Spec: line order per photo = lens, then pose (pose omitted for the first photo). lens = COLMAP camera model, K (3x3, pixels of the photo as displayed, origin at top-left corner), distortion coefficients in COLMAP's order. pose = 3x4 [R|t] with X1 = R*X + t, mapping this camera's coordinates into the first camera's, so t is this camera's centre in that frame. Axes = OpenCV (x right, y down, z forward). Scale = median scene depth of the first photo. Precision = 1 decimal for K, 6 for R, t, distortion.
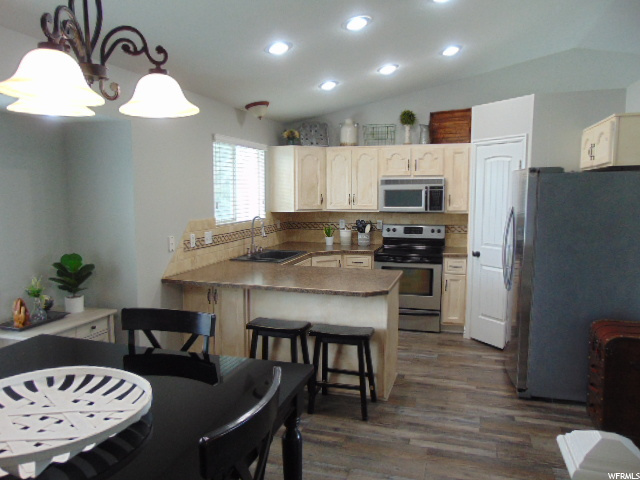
lens RADIAL K [[479.4, 0, 315.6], [0, 479.4, 242.7], [0, 0, 1]] dist [-0.025930, 0.050656]
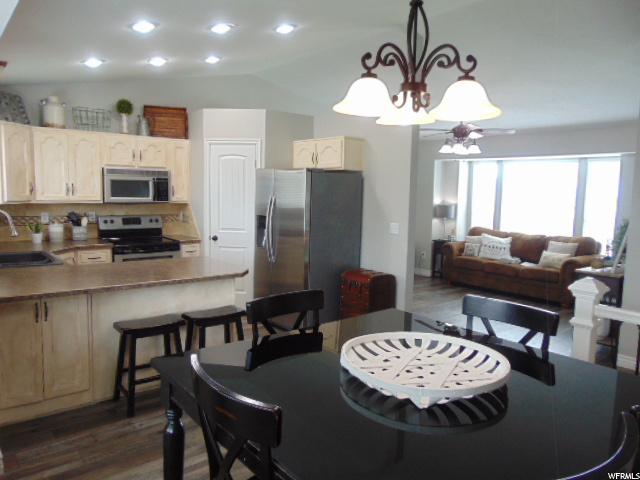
lens RADIAL K [[479.4, 0, 319.0], [0, 479.4, 239.8], [0, 0, 1]] dist [-0.025930, 0.050656]
pose [[0.548292, -0.075262, 0.832894, -0.443609], [0.066344, 0.996718, 0.046392, -0.007871], [-0.833651, 0.029821, 0.551485, 0.139121]]
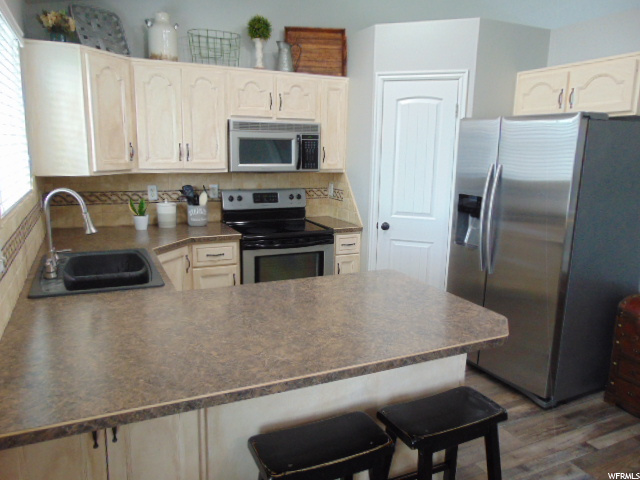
lens RADIAL K [[479.4, 0, 316.7], [0, 479.4, 240.1], [0, 0, 1]] dist [-0.025930, 0.050656]
pose [[0.731711, -0.115119, 0.671823, -0.236422], [0.053096, 0.992266, 0.112198, -0.041688], [-0.679544, -0.046425, 0.732165, 0.465420]]
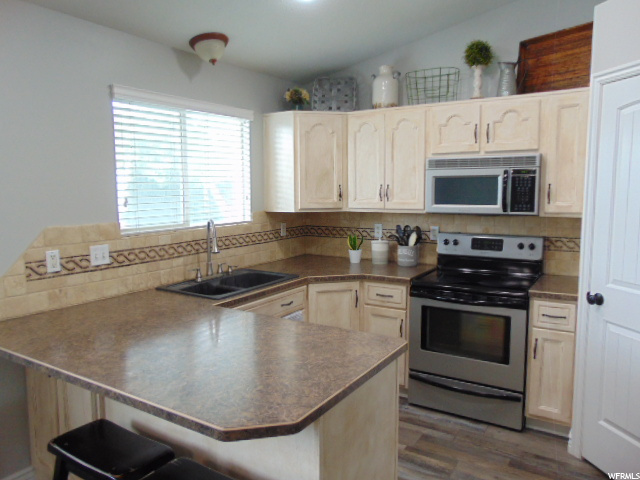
lens RADIAL K [[479.4, 0, 317.4], [0, 479.4, 242.1], [0, 0, 1]] dist [-0.025930, 0.050656]
pose [[0.965376, 0.023284, -0.259820, 0.165673], [-0.021692, 0.999724, 0.008992, -0.031310], [0.259958, -0.003045, 0.965615, 0.394084]]
